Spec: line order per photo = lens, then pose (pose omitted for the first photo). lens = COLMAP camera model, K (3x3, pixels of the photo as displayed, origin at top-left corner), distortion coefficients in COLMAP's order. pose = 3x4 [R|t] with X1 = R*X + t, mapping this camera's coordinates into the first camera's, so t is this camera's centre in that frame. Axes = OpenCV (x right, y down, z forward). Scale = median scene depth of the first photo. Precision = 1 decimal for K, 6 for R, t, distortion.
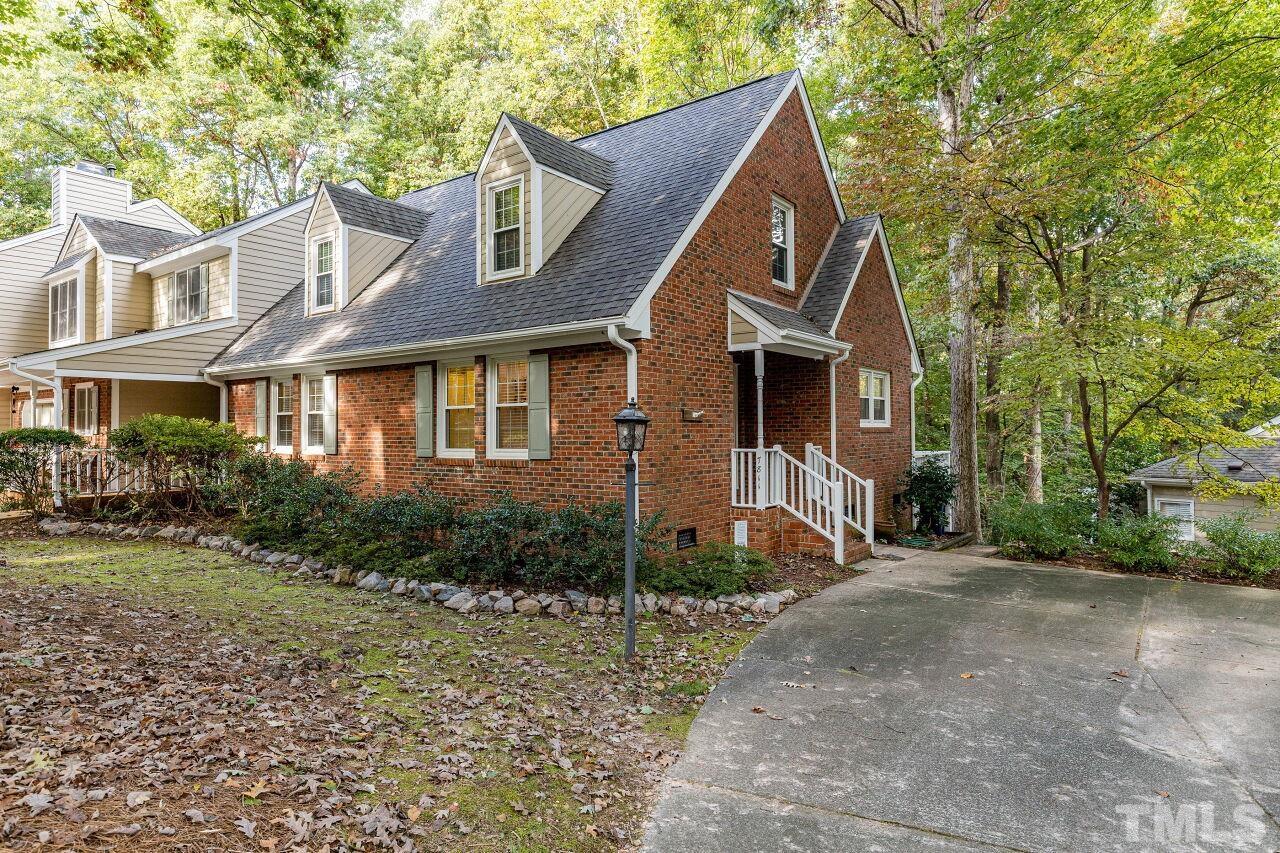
lens RADIAL K [[742.5, 0, 630.3], [0, 742.5, 405.4], [0, 0, 1]] dist [-0.001341, -0.000170]
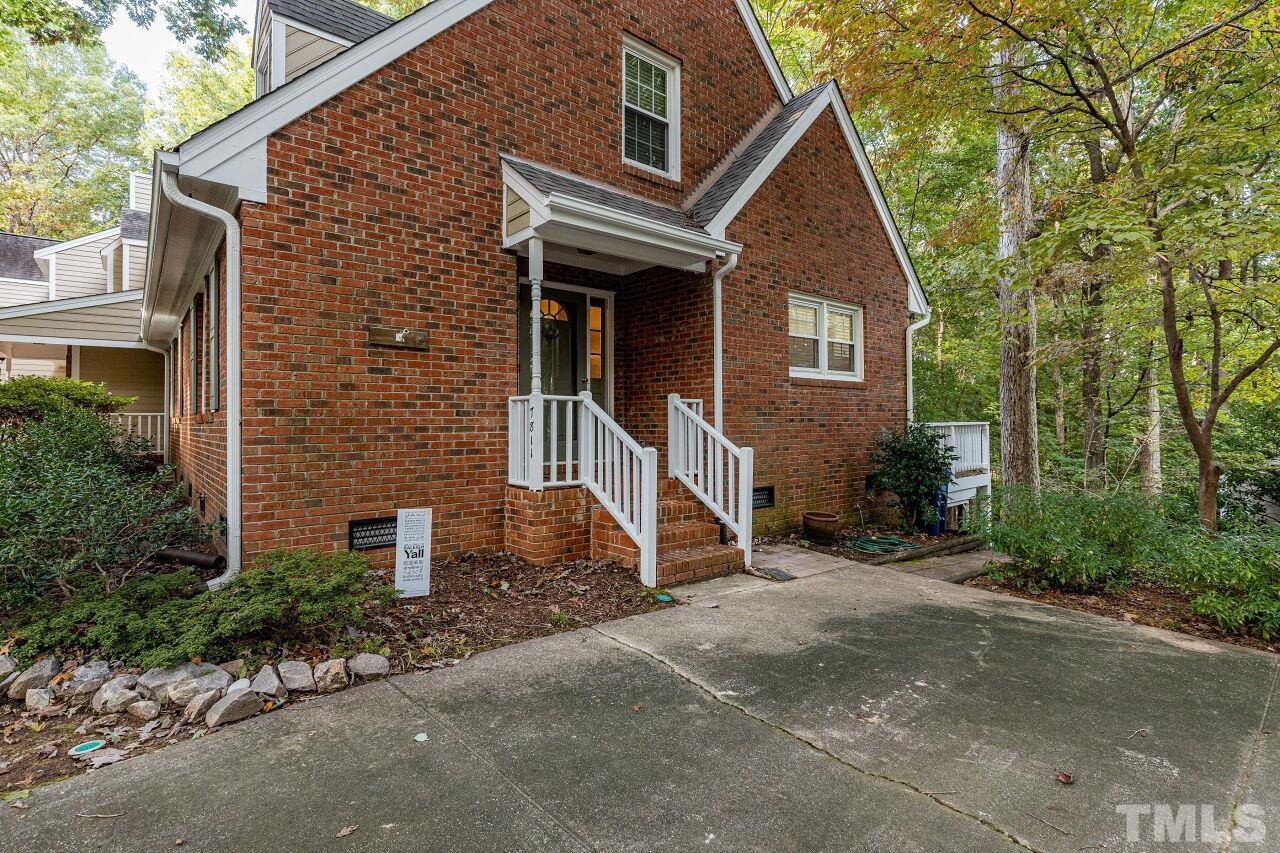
lens RADIAL K [[610.2, 0, 637.5], [0, 610.2, 405.3], [0, 0, 1]] dist [-0.002849, -0.000158]
pose [[0.972615, -0.005261, -0.232364, 0.351233], [0.006813, 0.999960, 0.005879, 0.060018], [0.232324, -0.007302, 0.972611, 0.473548]]
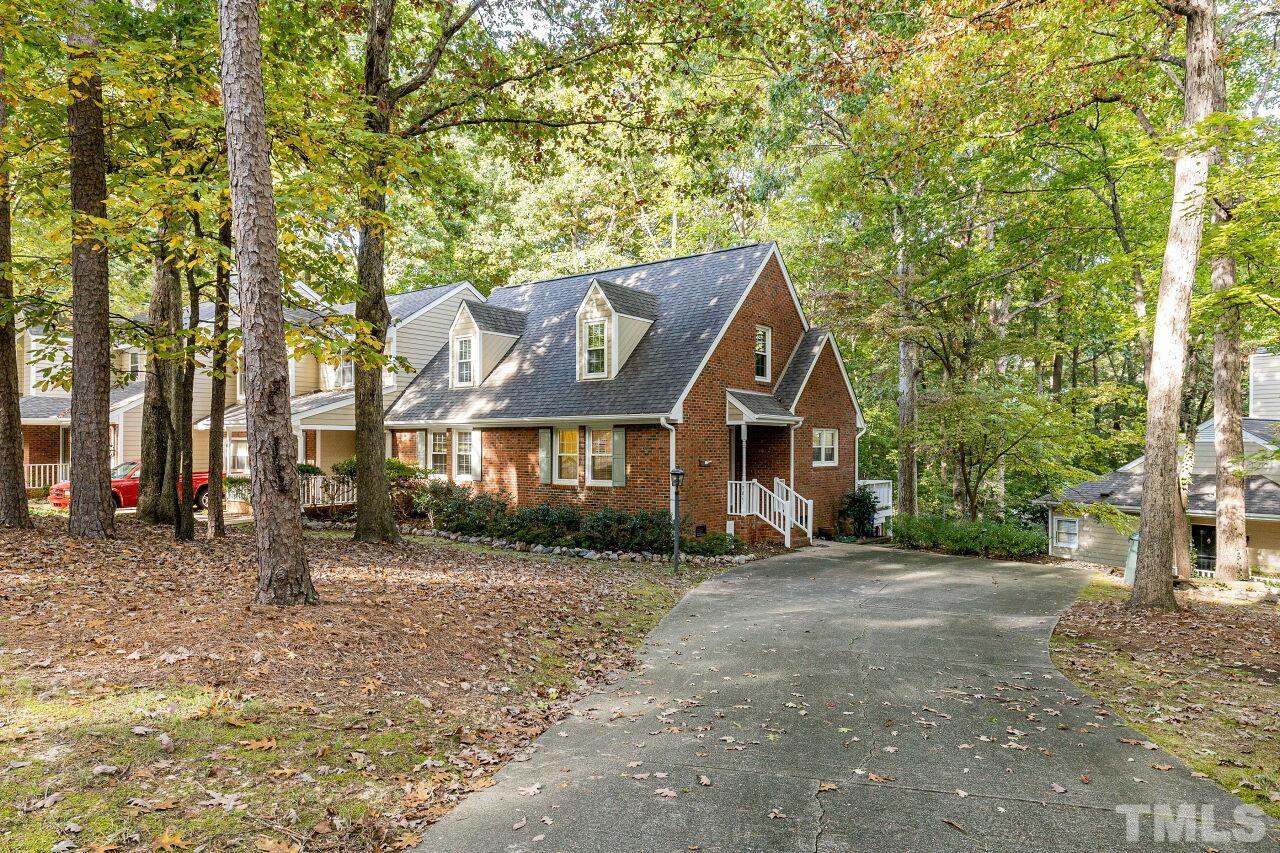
lens RADIAL K [[828.6, 0, 640.0], [0, 828.6, 426.5], [0, 0, 1]] dist [-0.002238, 0.001767]
pose [[0.999945, 0.009131, -0.005127, -0.055967], [-0.009075, 0.999899, 0.010958, -0.083098], [0.005227, -0.010911, 0.999927, -0.874883]]
